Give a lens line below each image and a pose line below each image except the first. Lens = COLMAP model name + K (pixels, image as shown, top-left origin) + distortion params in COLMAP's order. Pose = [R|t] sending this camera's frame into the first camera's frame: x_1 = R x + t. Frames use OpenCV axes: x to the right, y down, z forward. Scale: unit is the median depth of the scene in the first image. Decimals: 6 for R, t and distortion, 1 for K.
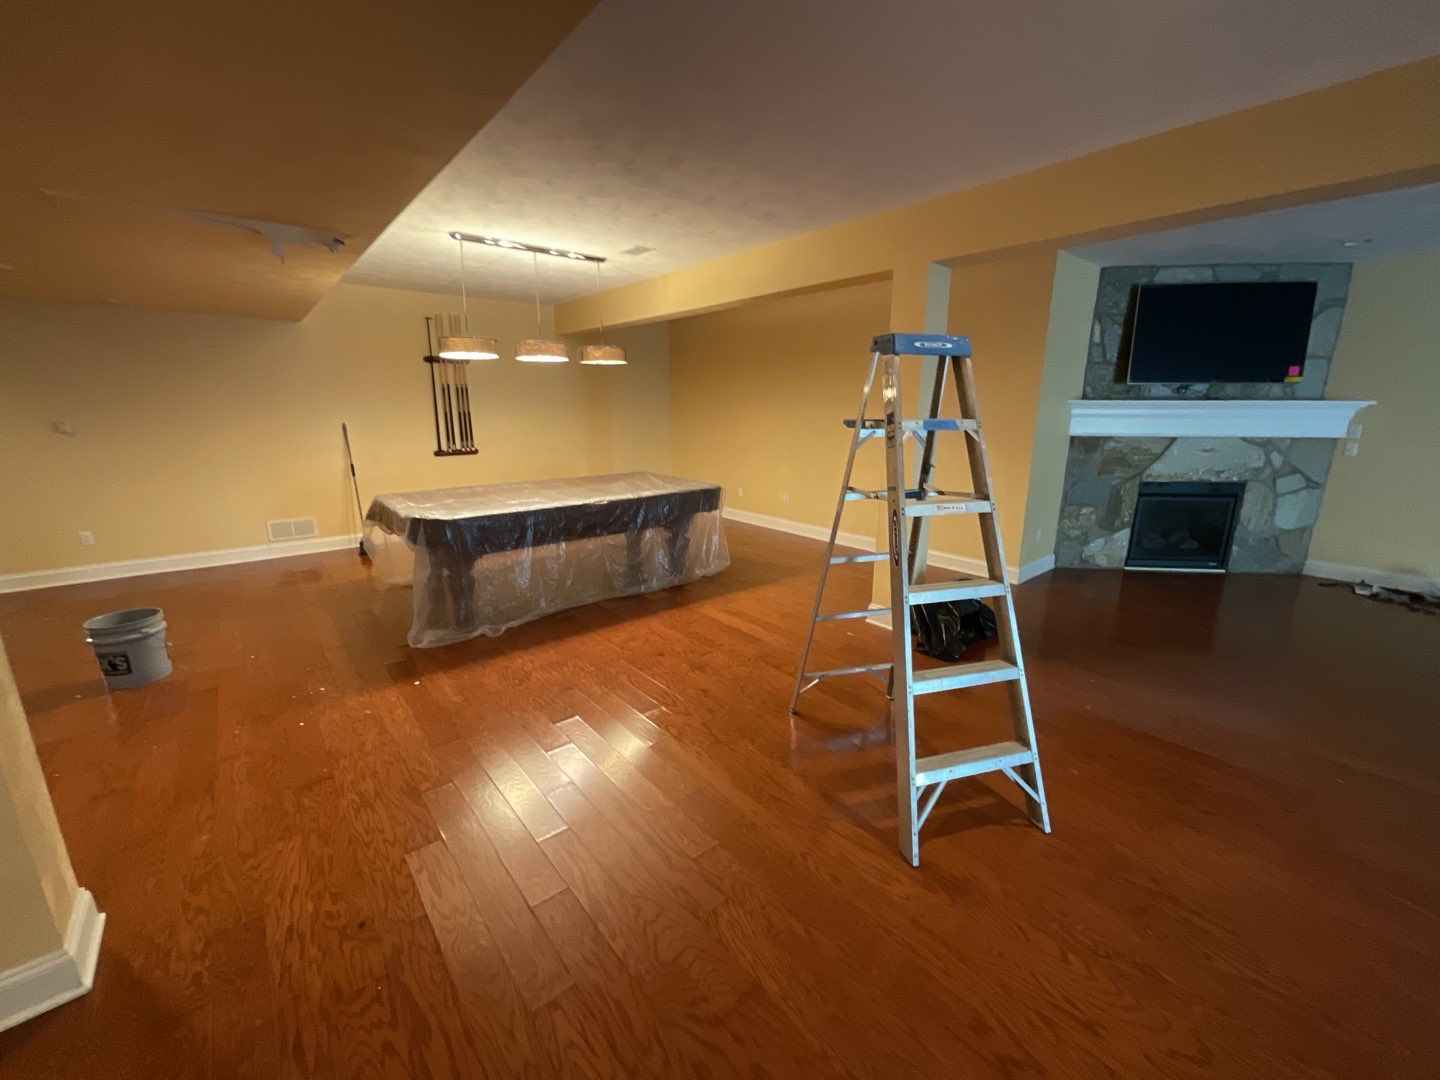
lens RADIAL K [[575.4, 0, 722.0], [0, 575.4, 541.3], [0, 0, 1]] dist [-0.001302, 0.000953]
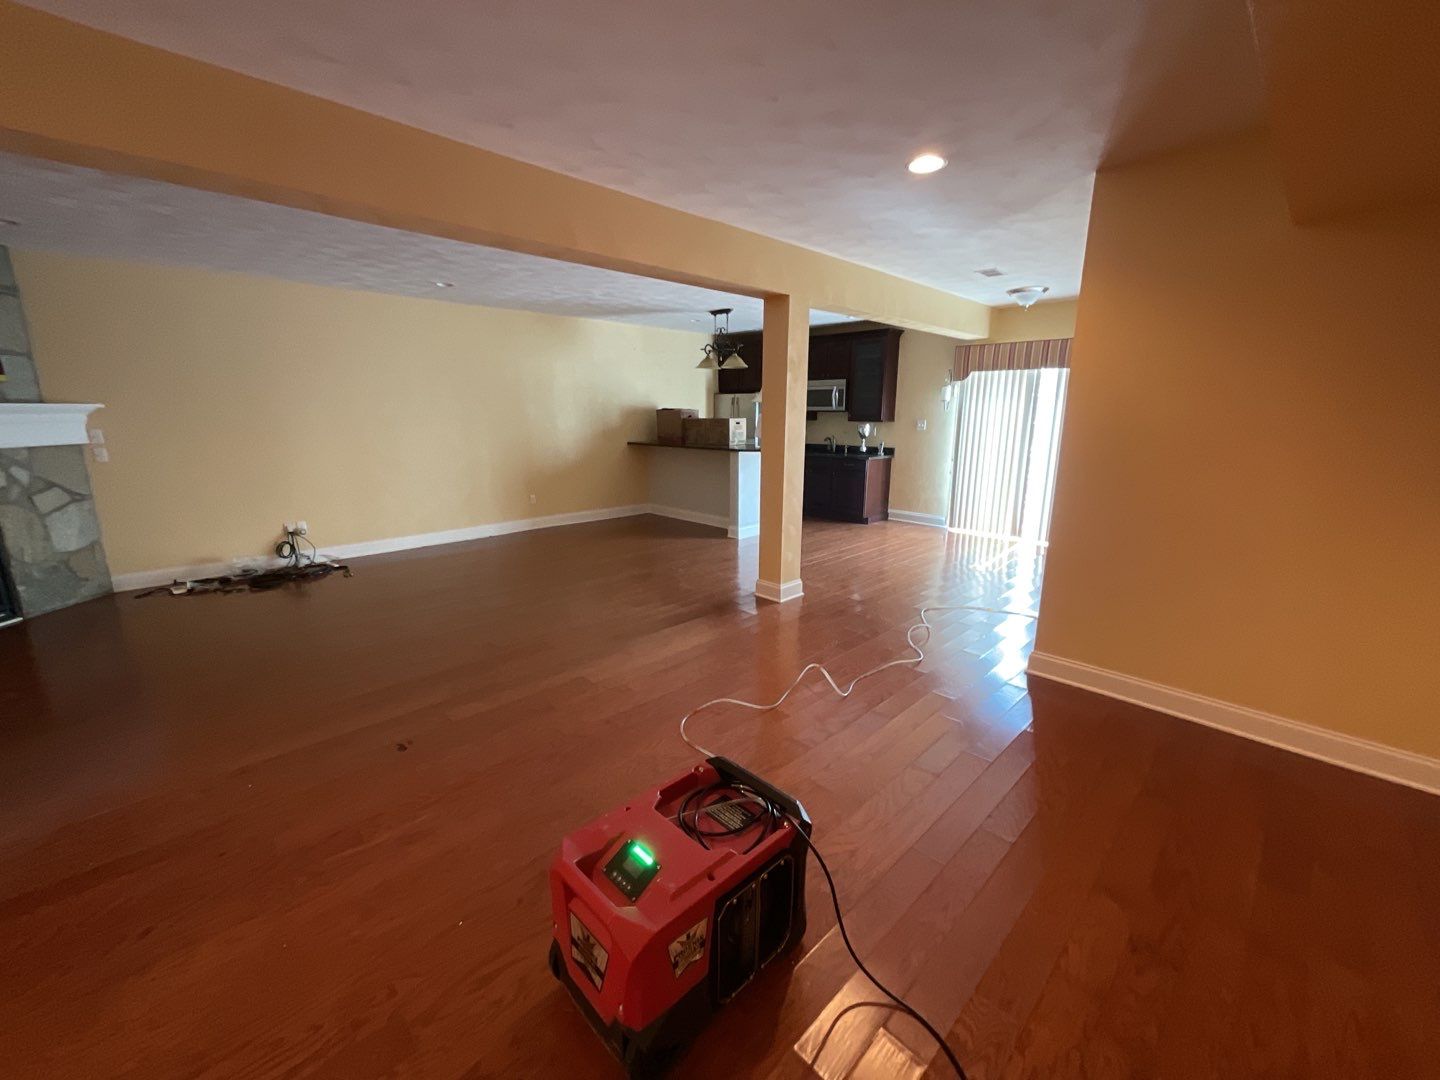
lens RADIAL K [[575.4, 0, 722.0], [0, 575.4, 541.3], [0, 0, 1]] dist [-0.001302, 0.000953]
pose [[-0.069326, -0.225932, 0.971673, 0.185859], [0.230001, 0.944156, 0.235943, -0.035235], [-0.970718, 0.239843, -0.013490, 0.146454]]
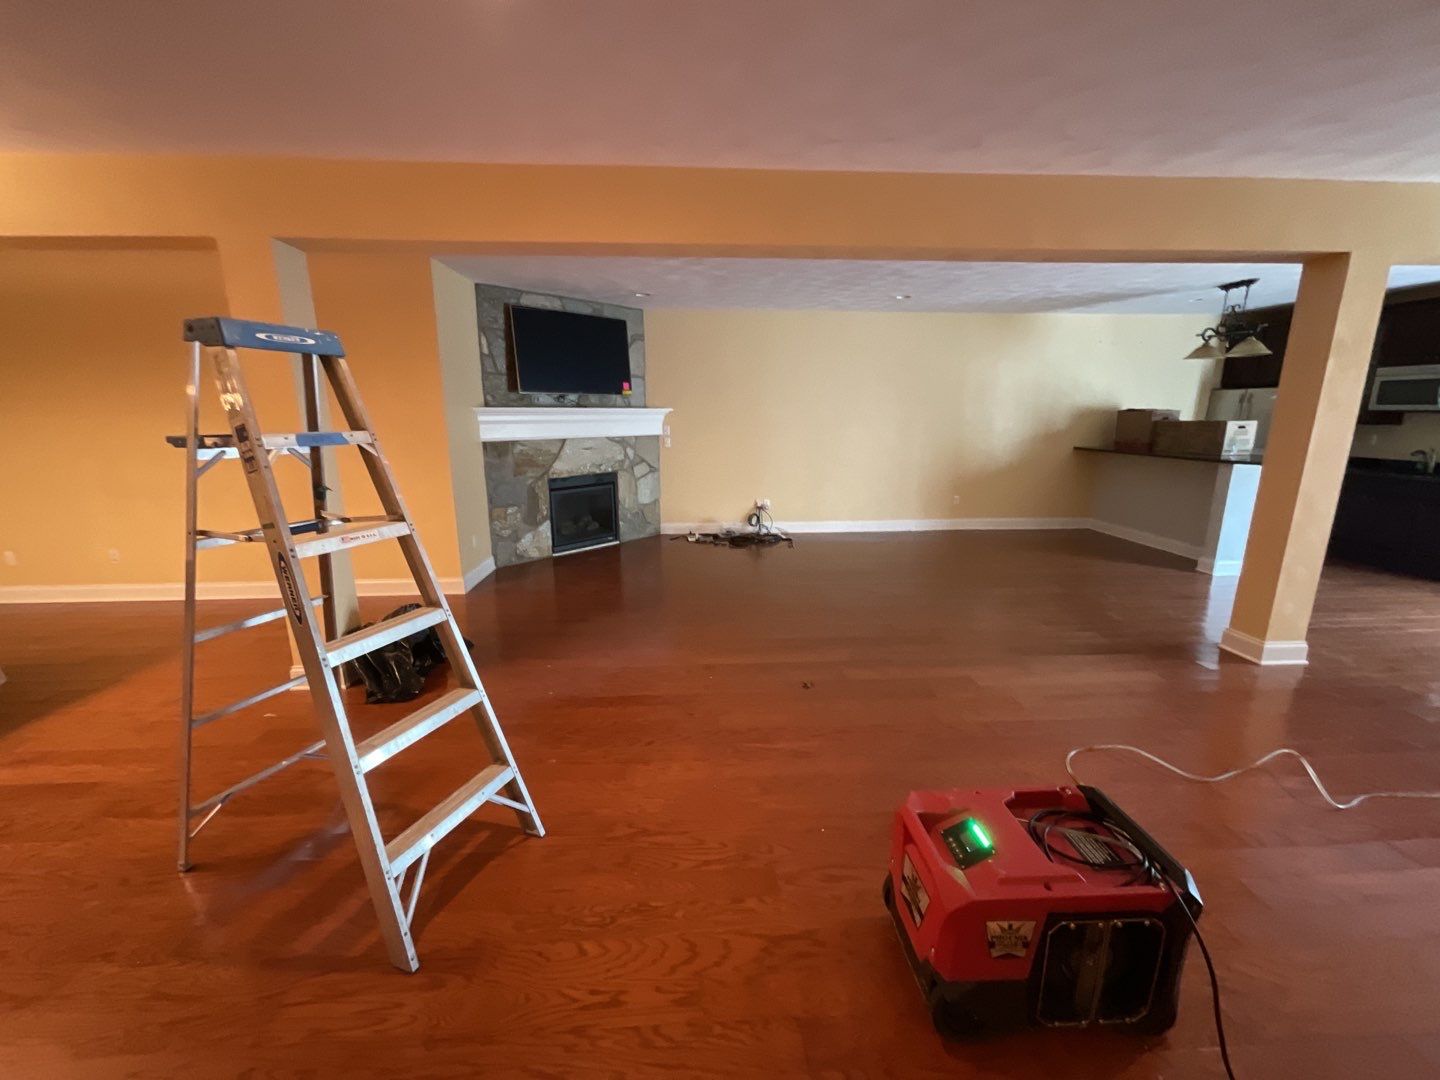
lens RADIAL K [[575.4, 0, 722.0], [0, 575.4, 541.3], [0, 0, 1]] dist [-0.001302, 0.000953]
pose [[0.604489, -0.180692, 0.775850, 0.057191], [0.190169, 0.978509, 0.079724, -0.016350], [-0.773582, 0.099350, 0.625860, 0.062858]]
